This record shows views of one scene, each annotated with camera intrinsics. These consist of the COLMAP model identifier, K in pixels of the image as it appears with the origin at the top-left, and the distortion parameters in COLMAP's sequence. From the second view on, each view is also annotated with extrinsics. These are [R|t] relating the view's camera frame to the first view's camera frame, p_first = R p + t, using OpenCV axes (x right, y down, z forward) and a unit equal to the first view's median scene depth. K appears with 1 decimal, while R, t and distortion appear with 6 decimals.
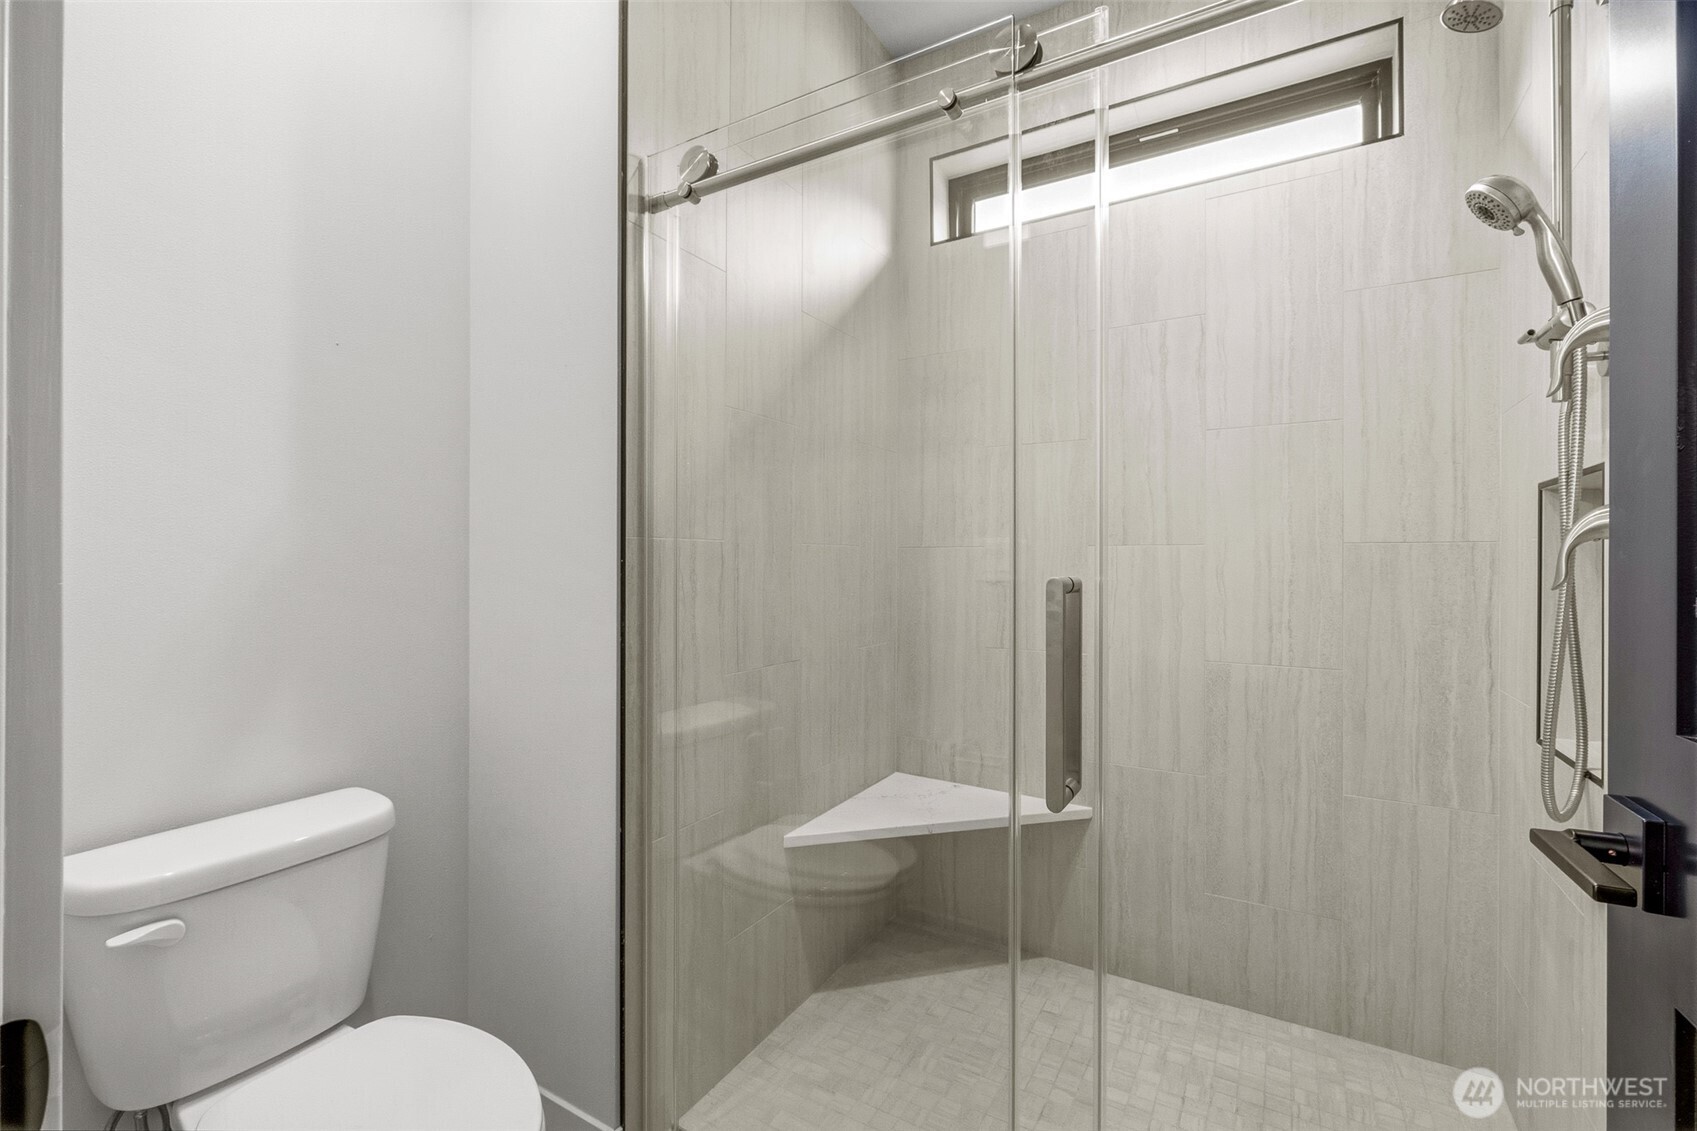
lens RADIAL K [[739.3, 0, 847.5], [0, 739.3, 562.4], [0, 0, 1]] dist [-0.004022, 0.000051]
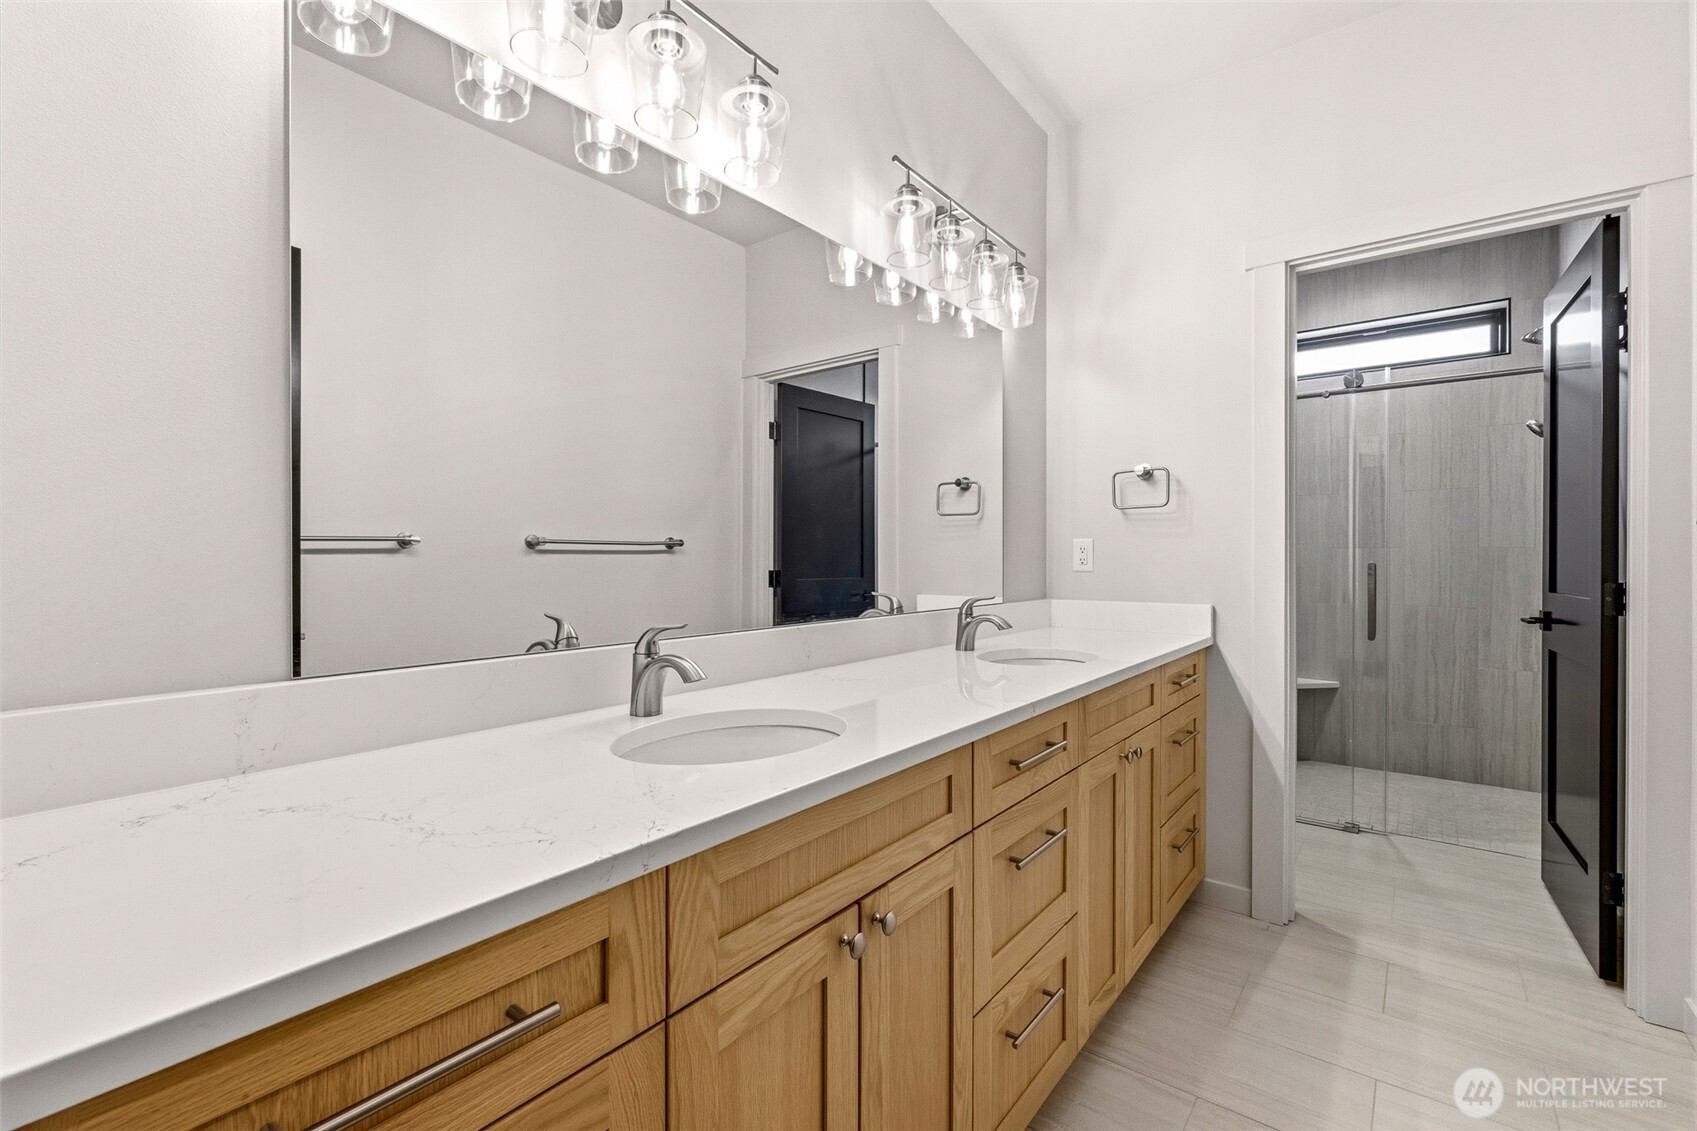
lens RADIAL K [[739.3, 0, 847.5], [0, 739.3, 562.4], [0, 0, 1]] dist [-0.004022, 0.000051]
pose [[0.992120, 0.001127, -0.125283, -0.803002], [-0.000683, 0.999993, 0.003587, 0.010780], [0.125286, -0.003473, 0.992115, -1.237240]]
